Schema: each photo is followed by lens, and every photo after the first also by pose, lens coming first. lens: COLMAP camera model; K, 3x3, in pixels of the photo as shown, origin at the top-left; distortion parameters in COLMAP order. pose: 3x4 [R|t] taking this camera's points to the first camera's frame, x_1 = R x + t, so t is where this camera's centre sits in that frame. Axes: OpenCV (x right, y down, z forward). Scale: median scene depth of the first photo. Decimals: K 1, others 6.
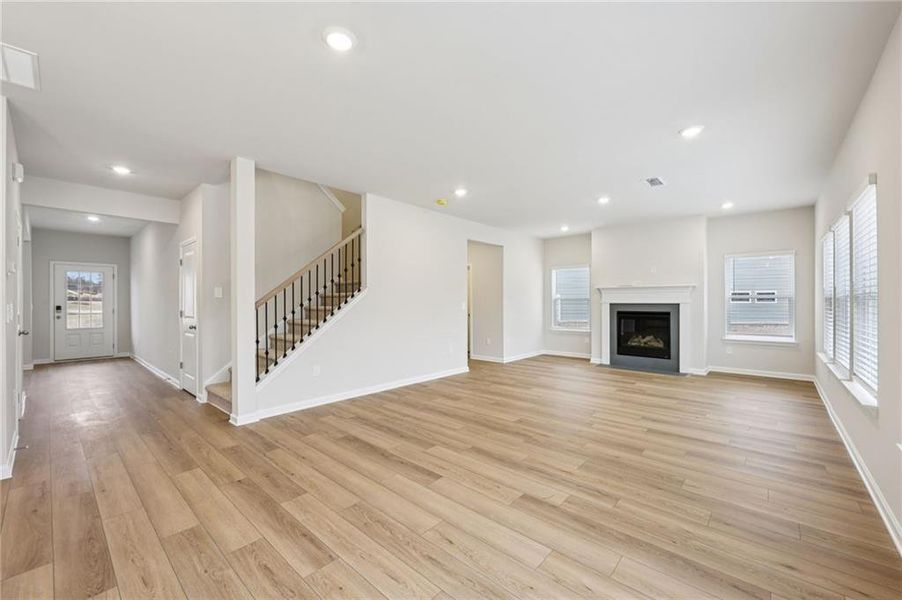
lens RADIAL K [[362.7, 0, 450.4], [0, 362.7, 303.3], [0, 0, 1]] dist [-0.000504, 0.000688]
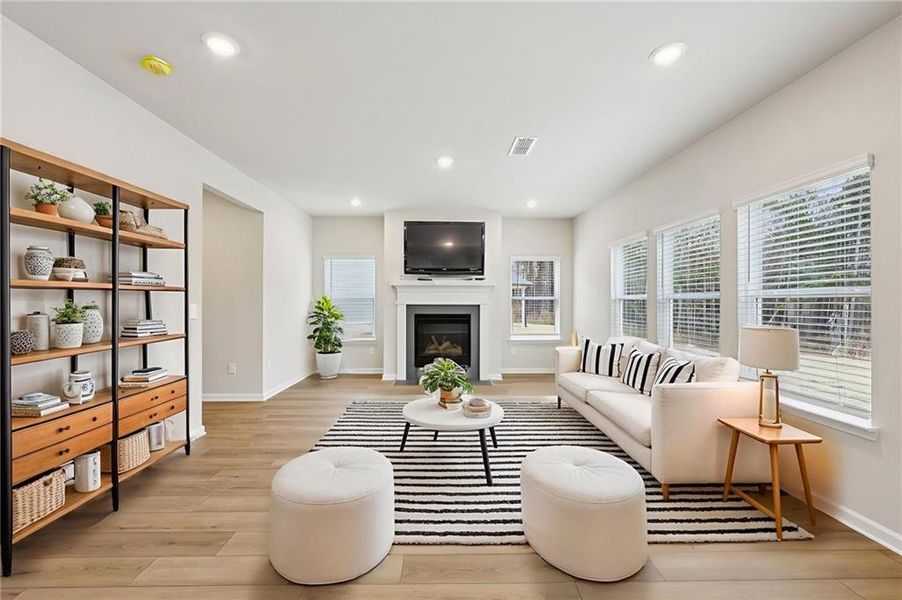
lens RADIAL K [[362.7, 0, 448.8], [0, 362.7, 302.0], [0, 0, 1]] dist [-0.000504, 0.000688]
pose [[0.733826, 0.002764, 0.679331, -0.043317], [-0.000954, 0.999995, -0.003037, -0.003500], [-0.679336, 0.001581, 0.733825, 0.335644]]
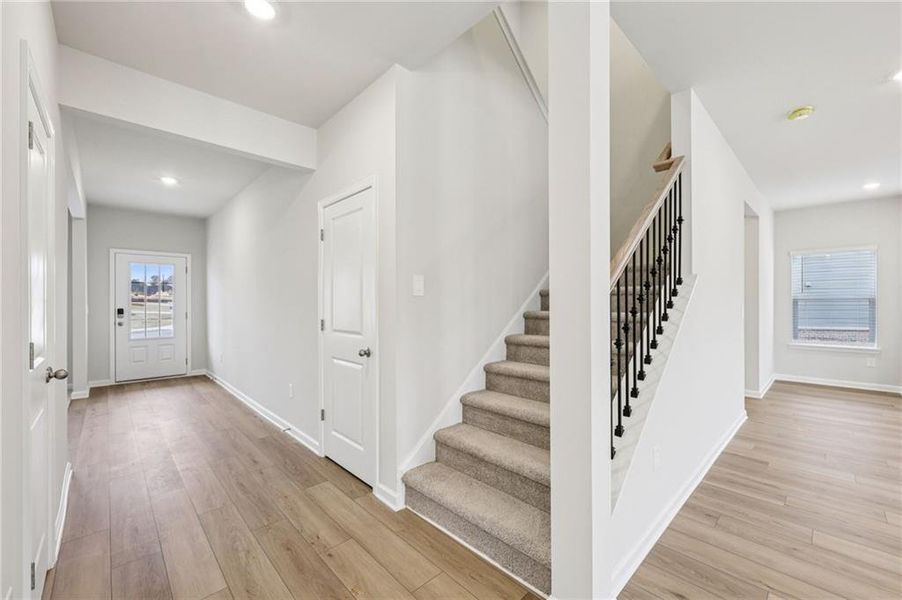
lens RADIAL K [[362.7, 0, 450.2], [0, 362.7, 305.2], [0, 0, 1]] dist [-0.000504, 0.000688]
pose [[0.996847, 0.000872, -0.079346, -0.355881], [-0.000717, 0.999998, 0.001988, -0.002202], [0.079348, -0.001925, 0.996845, 0.320084]]
